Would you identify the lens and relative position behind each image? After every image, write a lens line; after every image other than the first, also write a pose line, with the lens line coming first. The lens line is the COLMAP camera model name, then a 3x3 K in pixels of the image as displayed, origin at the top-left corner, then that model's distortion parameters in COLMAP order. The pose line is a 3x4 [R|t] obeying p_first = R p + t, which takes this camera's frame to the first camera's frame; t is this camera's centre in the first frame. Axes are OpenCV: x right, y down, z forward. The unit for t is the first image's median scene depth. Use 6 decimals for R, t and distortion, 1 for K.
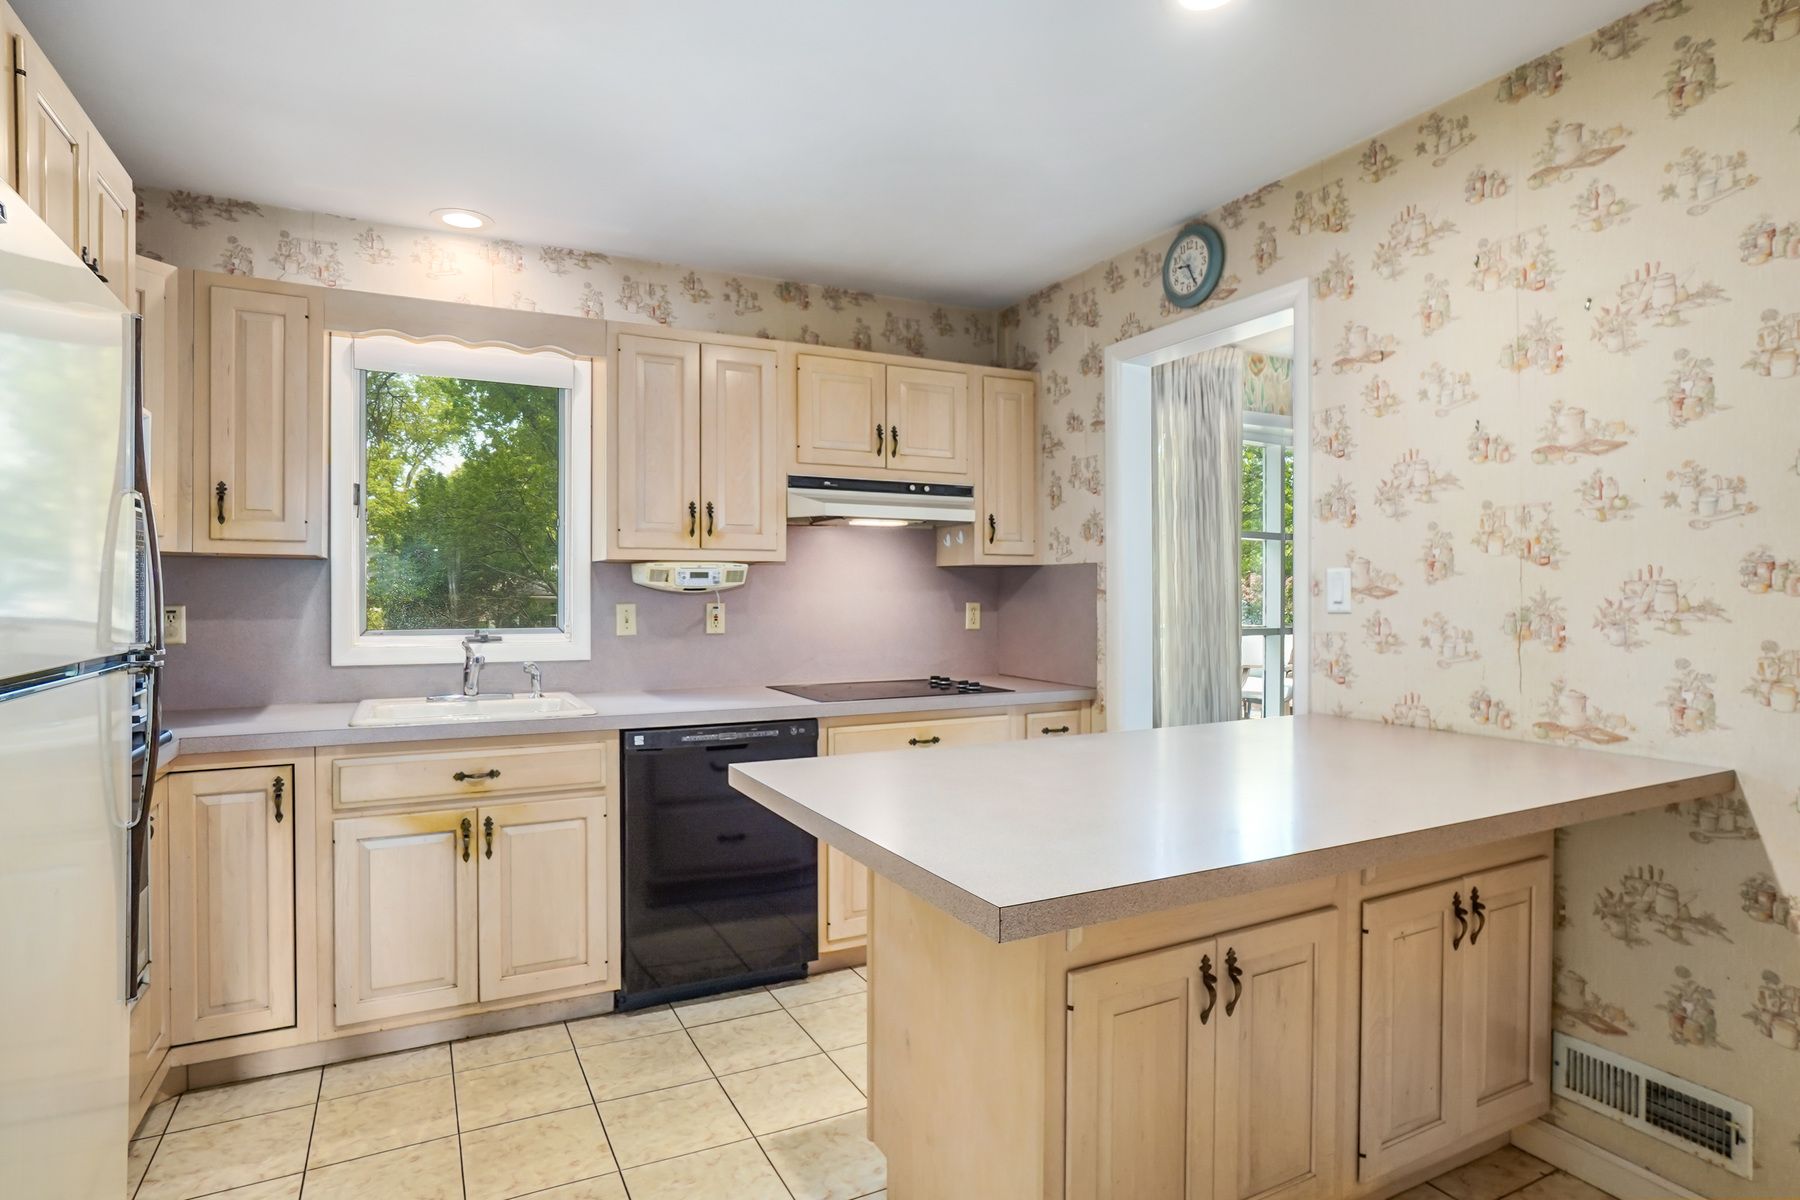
lens RADIAL K [[946.0, 0, 890.6], [0, 946.0, 605.0], [0, 0, 1]] dist [-0.042501, 0.026929]
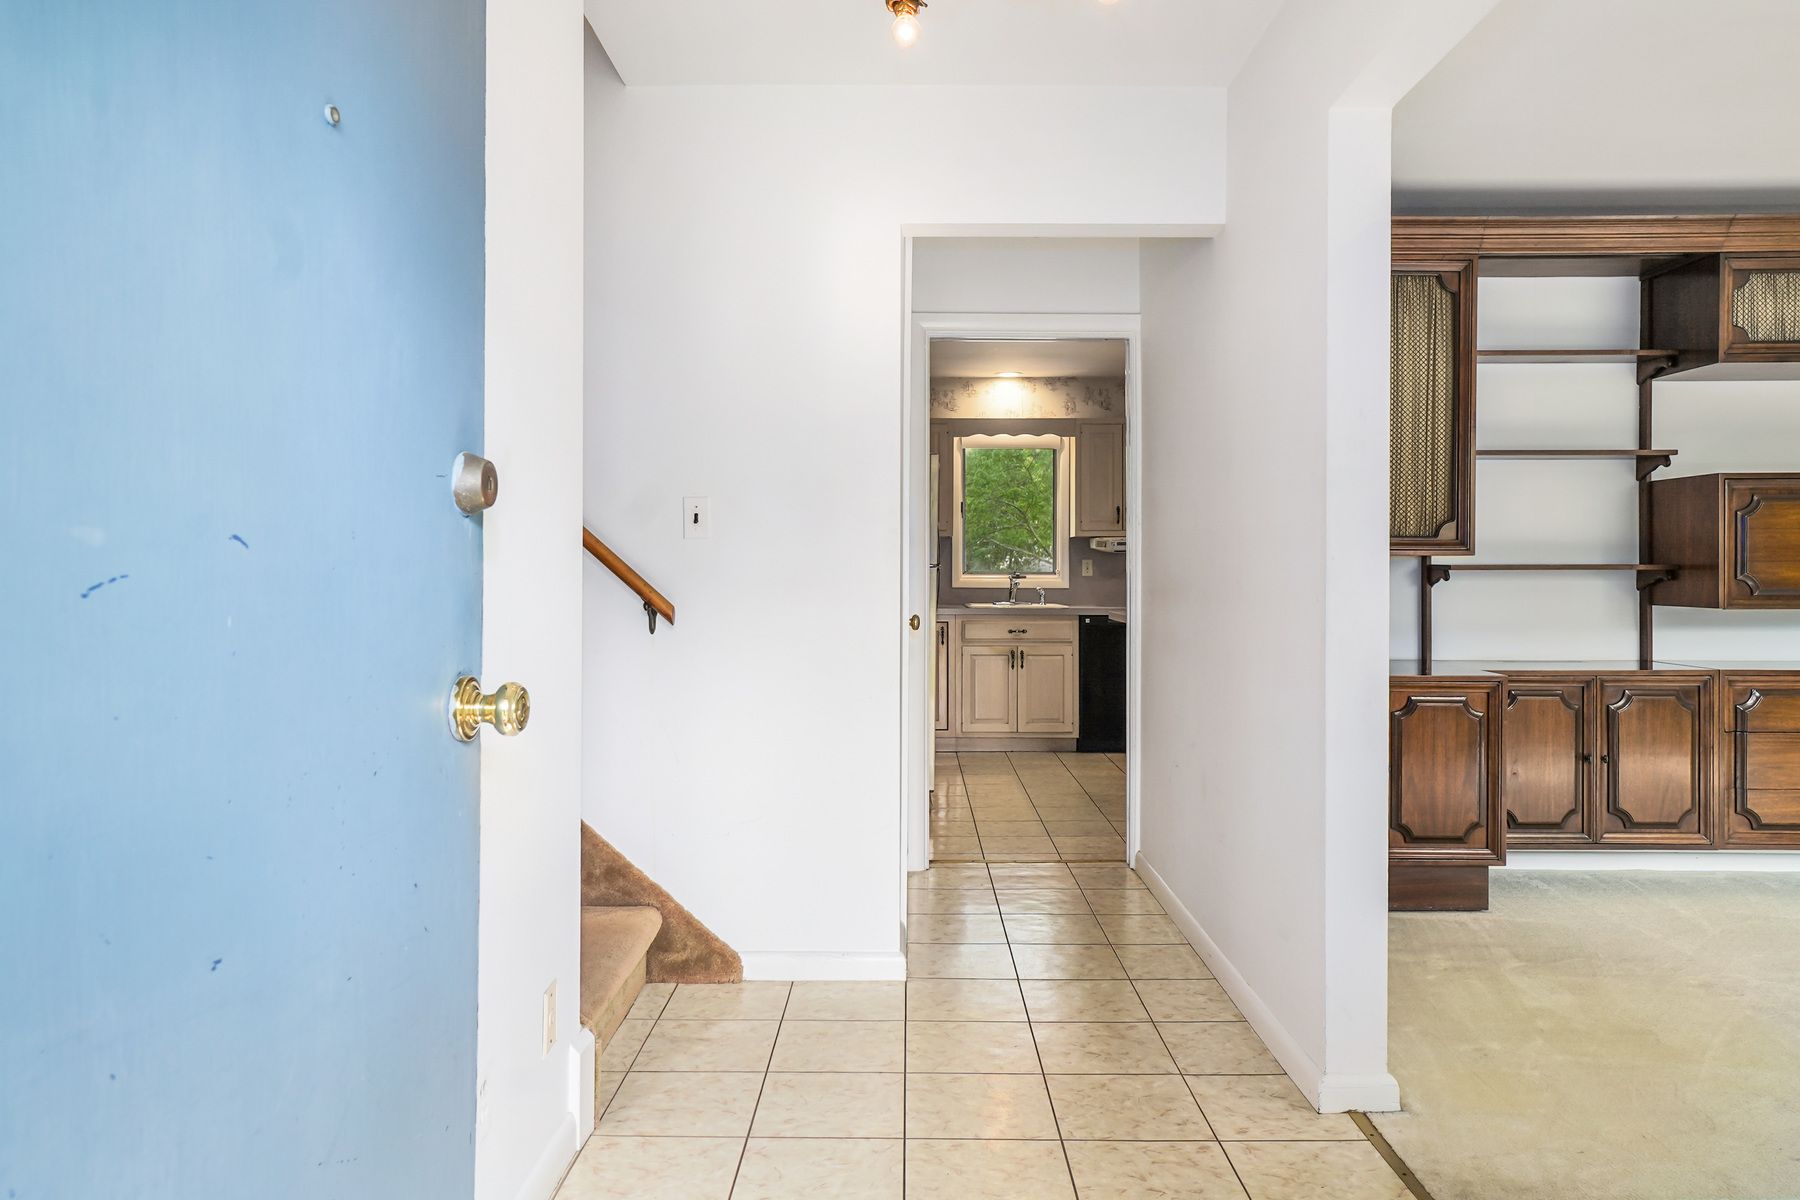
lens RADIAL K [[1120.4, 0, 901.6], [0, 1120.4, 562.0], [0, 0, 1]] dist [0.000915, 0.000341]
pose [[0.884396, -0.004039, -0.466719, 0.481627], [-0.006382, 0.999764, -0.020746, 0.057277], [0.466693, 0.021327, 0.884162, -1.276142]]
